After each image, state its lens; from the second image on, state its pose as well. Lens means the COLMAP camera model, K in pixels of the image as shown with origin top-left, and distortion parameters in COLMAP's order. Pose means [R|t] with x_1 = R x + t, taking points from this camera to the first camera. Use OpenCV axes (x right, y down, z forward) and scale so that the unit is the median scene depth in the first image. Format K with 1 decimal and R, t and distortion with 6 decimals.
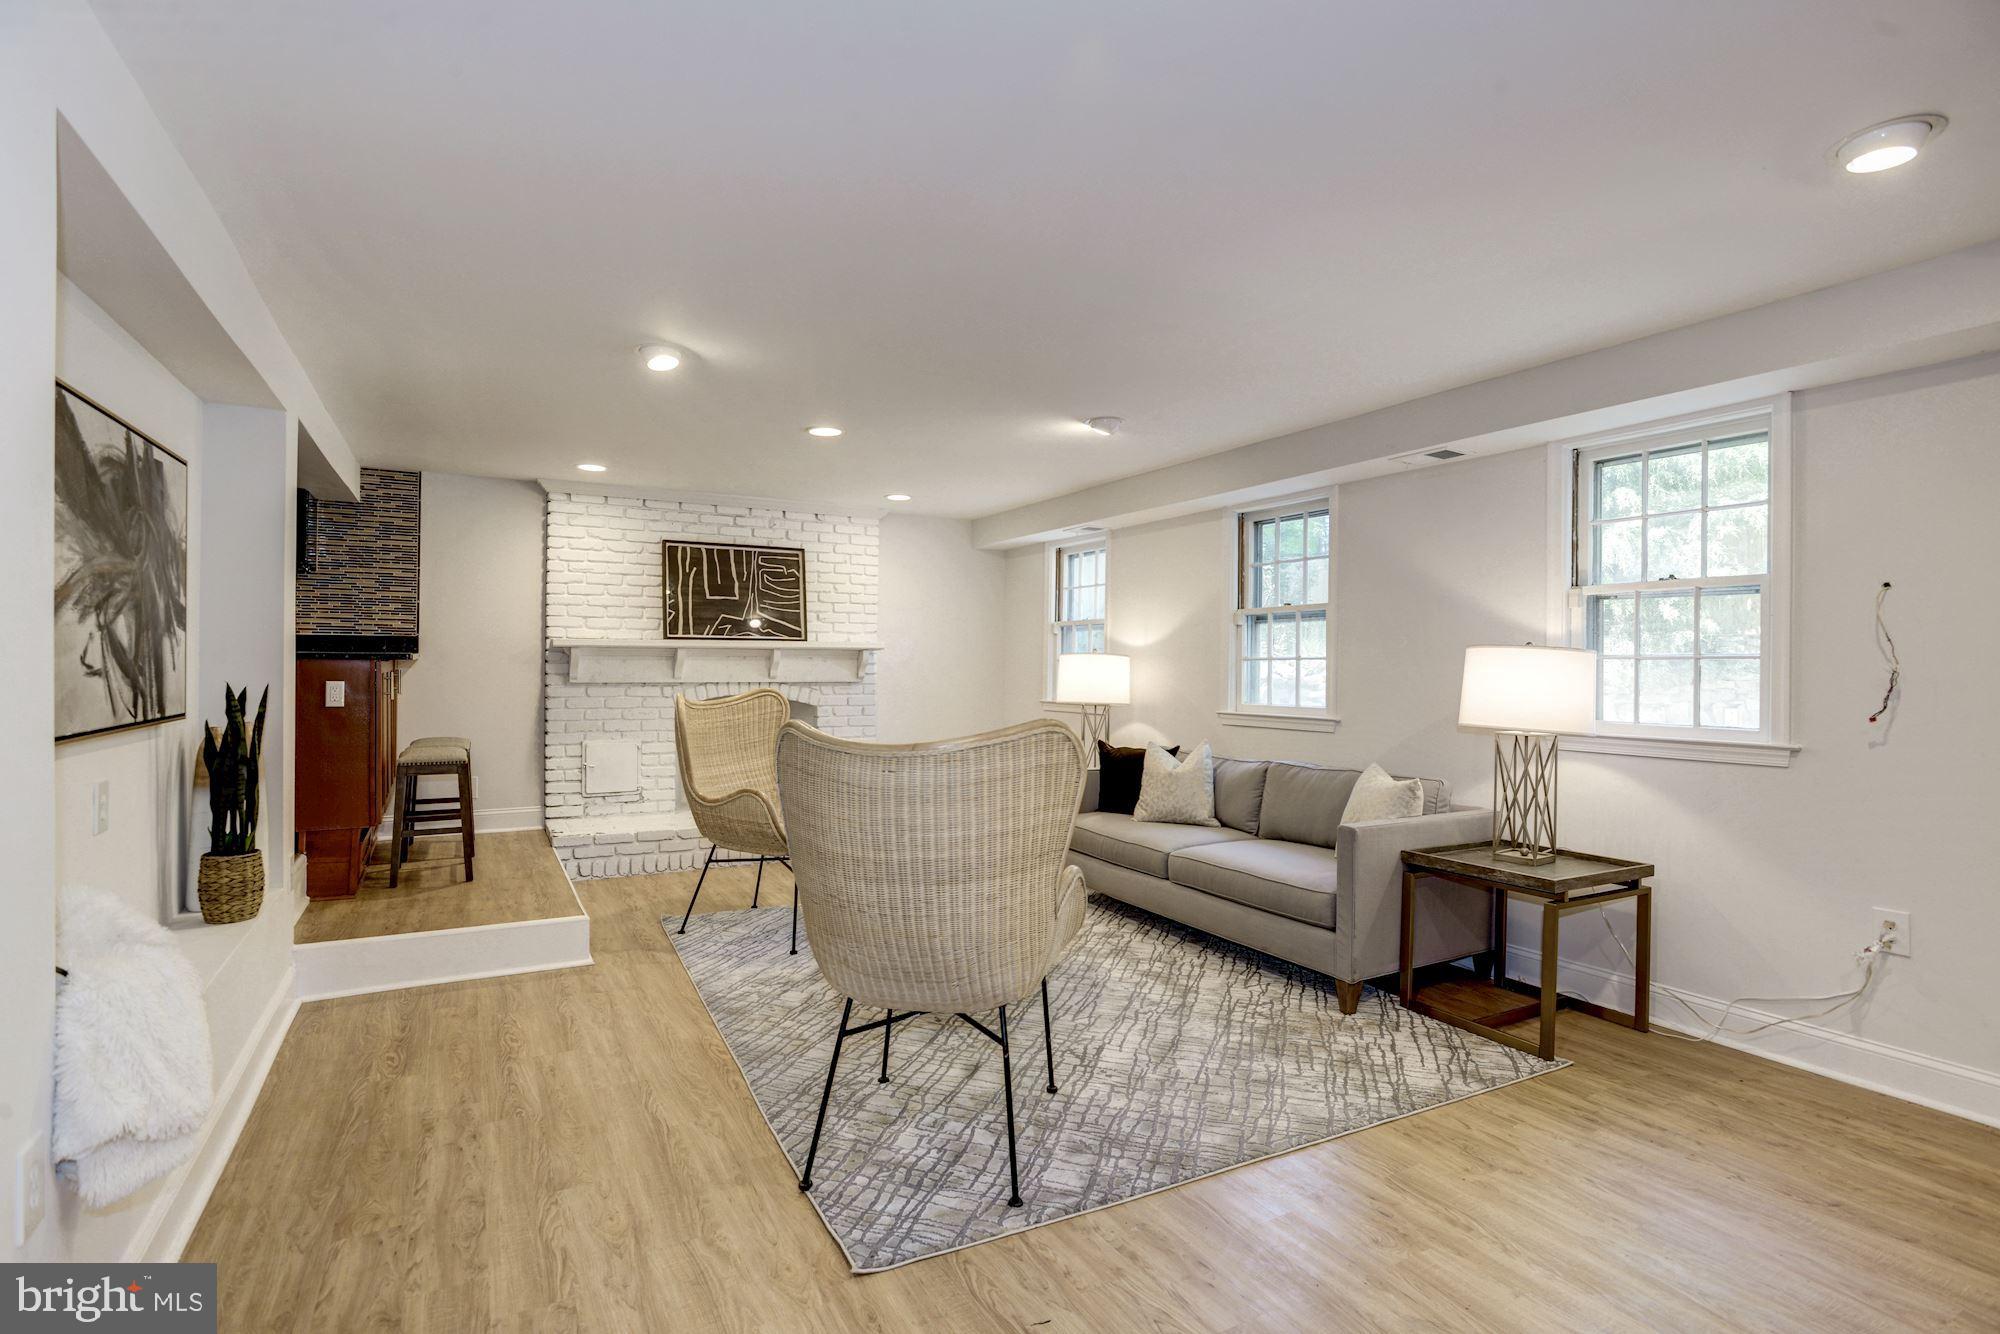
lens RADIAL K [[957.9, 0, 1000.0], [0, 957.9, 667.0], [0, 0, 1]] dist [-0.052098, 0.021653]
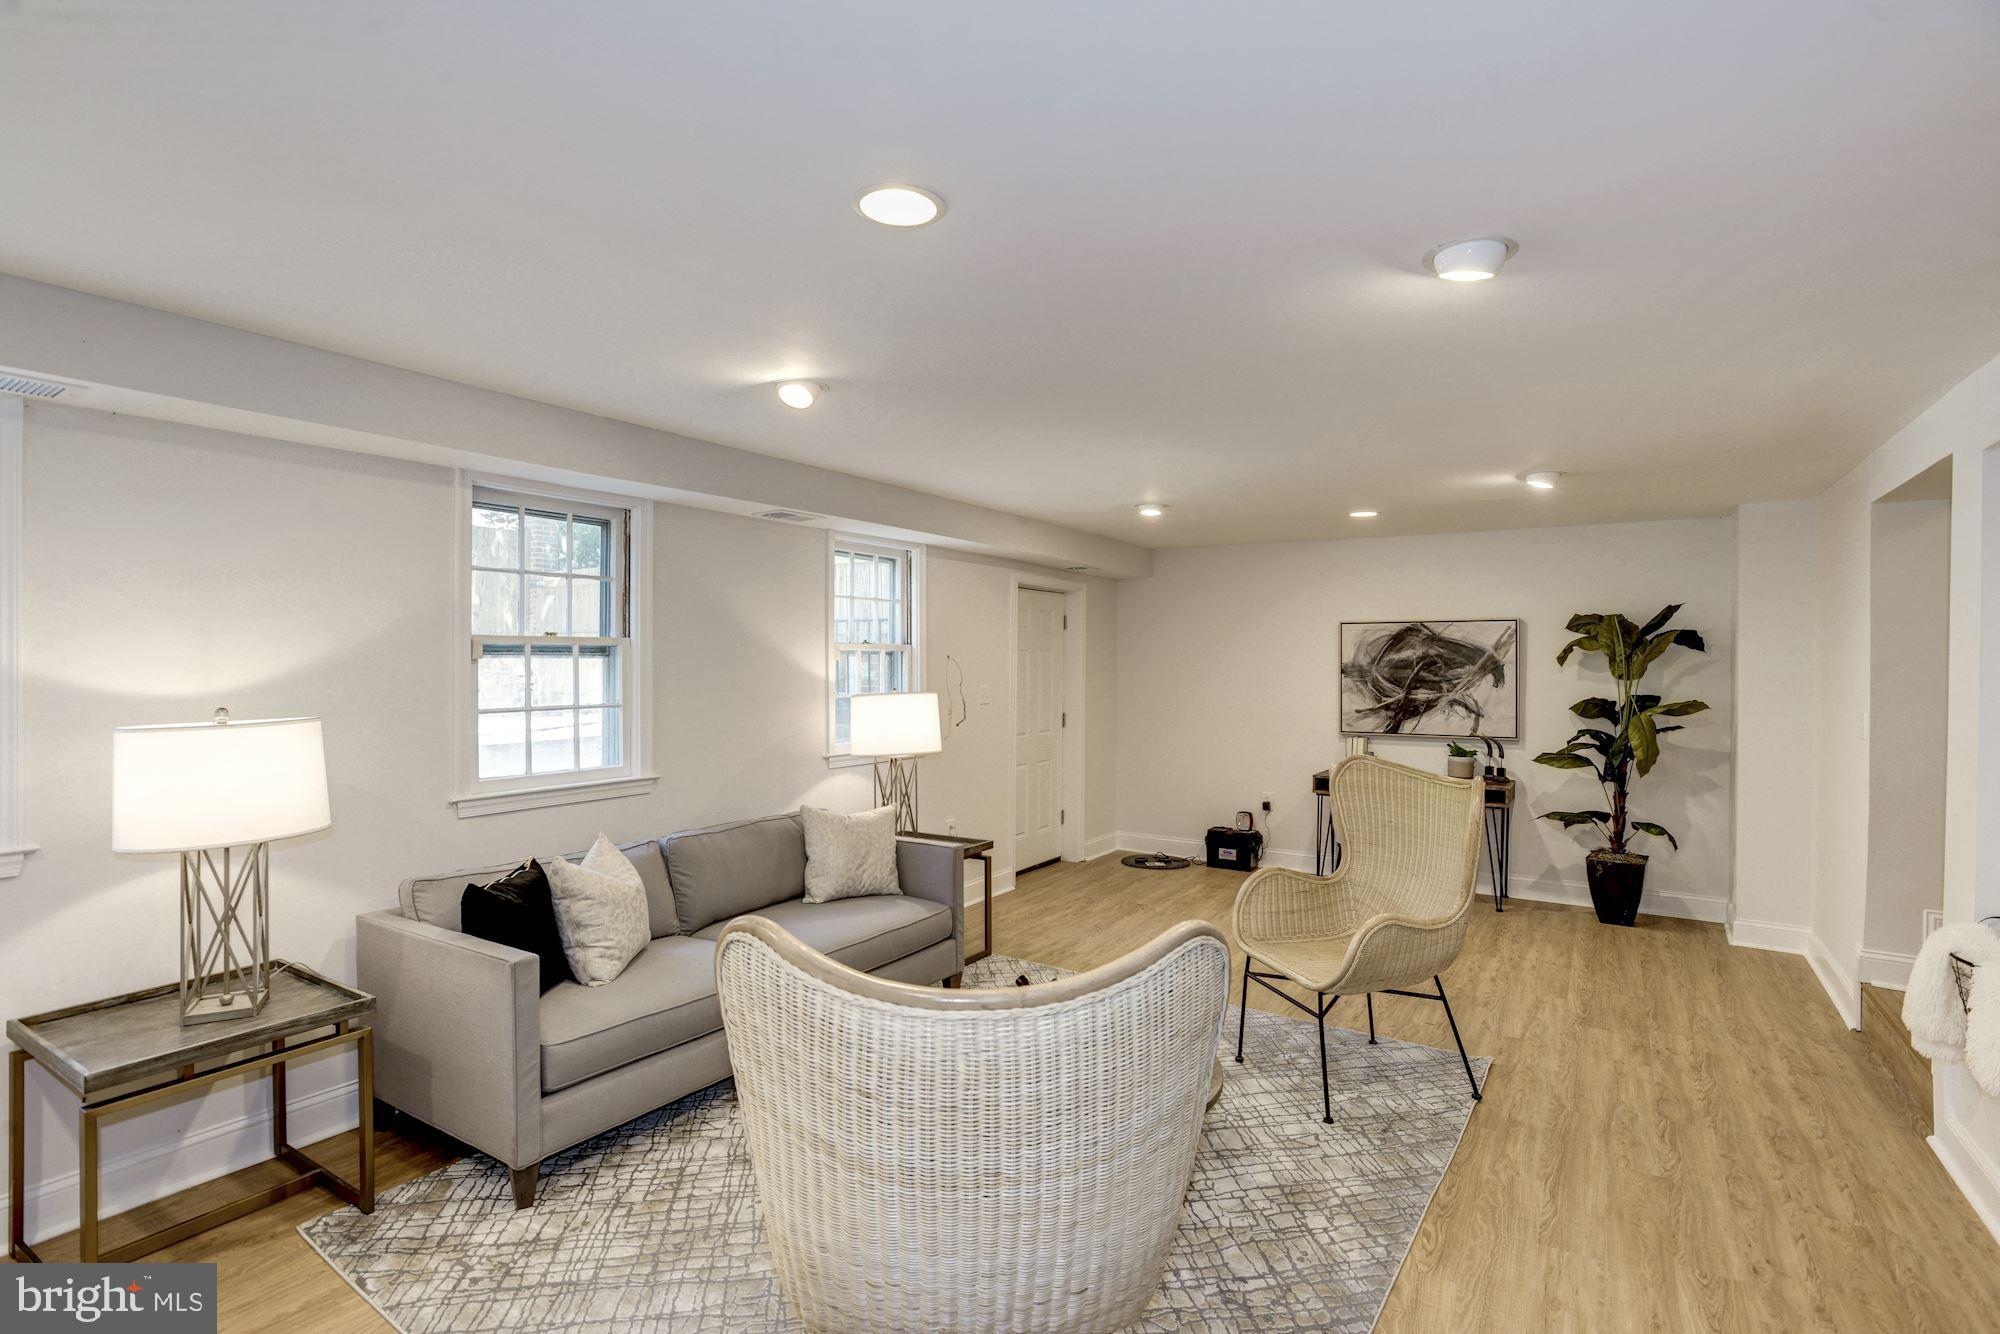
lens RADIAL K [[957.9, 0, 1000.0], [0, 957.9, 667.0], [0, 0, 1]] dist [-0.052098, 0.021653]
pose [[-0.466597, -0.014079, 0.884358, -0.810887], [-0.009021, 0.999897, 0.011159, -0.082208], [-0.884424, -0.002771, -0.466676, 1.669993]]
